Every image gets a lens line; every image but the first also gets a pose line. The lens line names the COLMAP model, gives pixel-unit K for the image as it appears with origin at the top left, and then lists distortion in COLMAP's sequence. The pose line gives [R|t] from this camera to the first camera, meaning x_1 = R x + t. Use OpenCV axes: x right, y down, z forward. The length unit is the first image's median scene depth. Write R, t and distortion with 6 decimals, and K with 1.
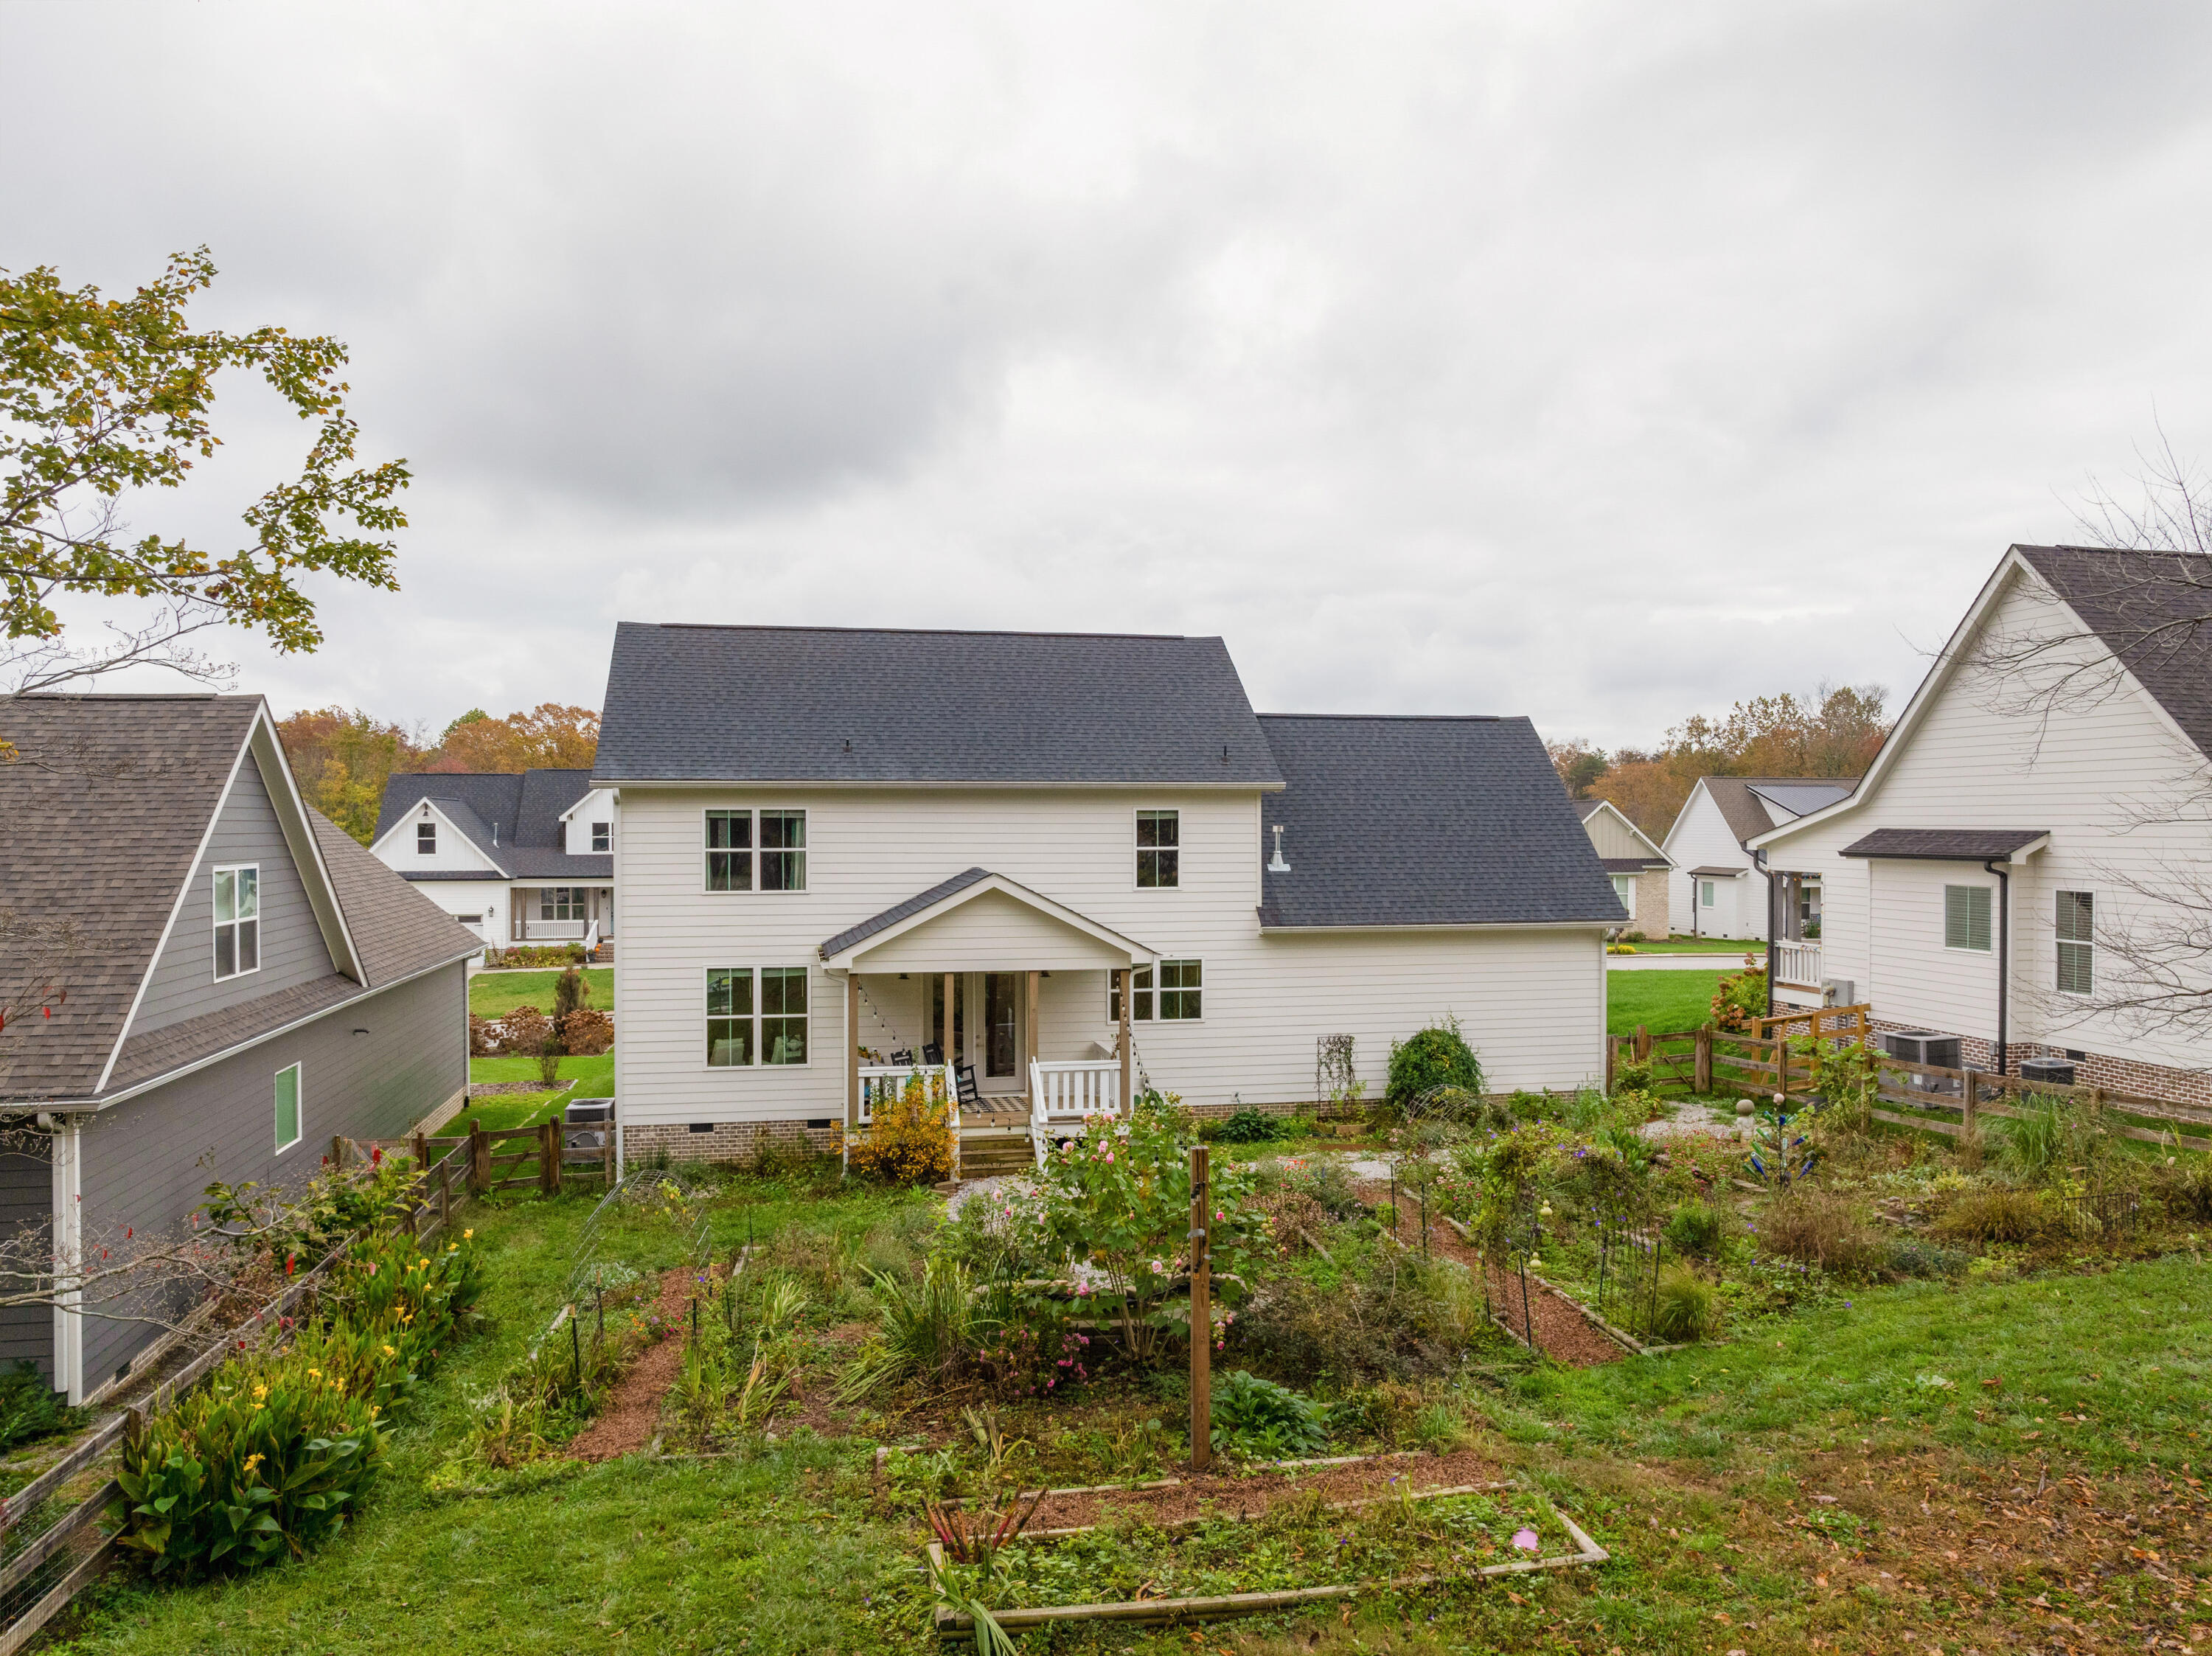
lens RADIAL K [[1580.8, 0, 1104.3], [0, 1580.8, 822.8], [0, 0, 1]] dist [-0.038721, 0.002286]
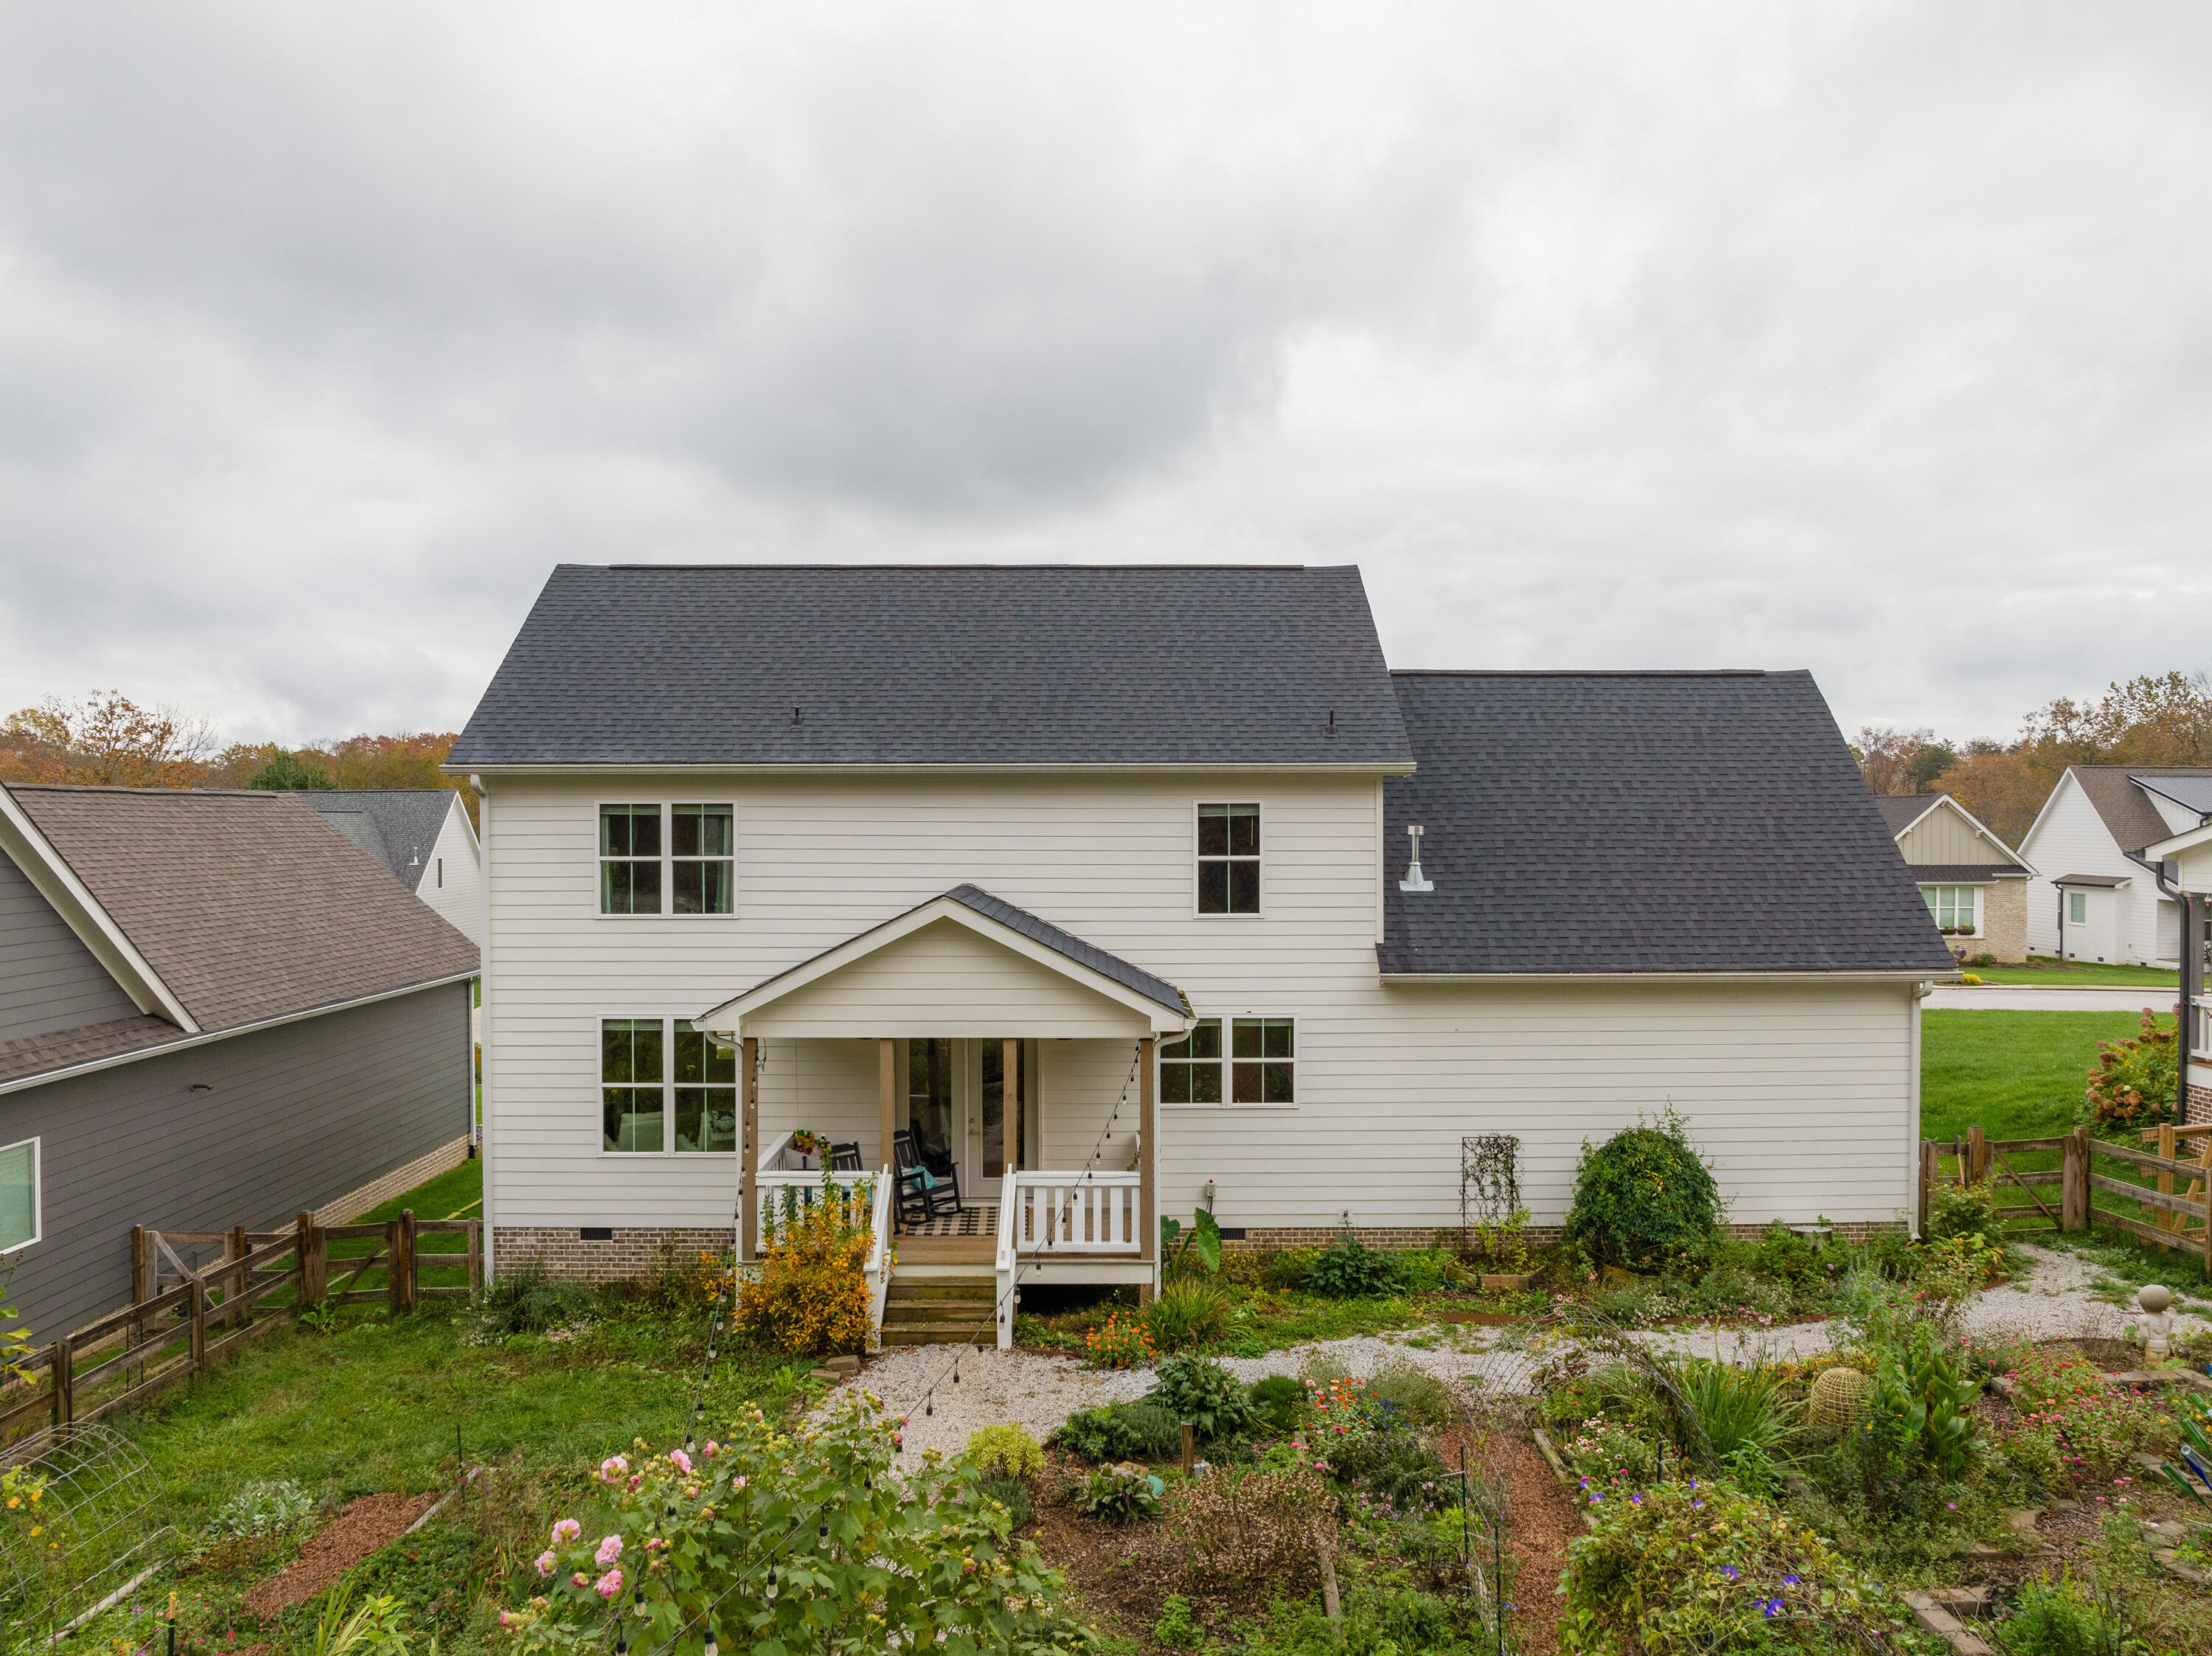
lens RADIAL K [[1580.8, 0, 1104.3], [0, 1580.8, 822.8], [0, 0, 1]] dist [-0.038721, 0.002286]
pose [[0.981858, 0.000810, -0.189618, 0.111135], [-0.000590, 0.999999, 0.001215, -0.000316], [0.189619, -0.001081, 0.981857, 0.300870]]
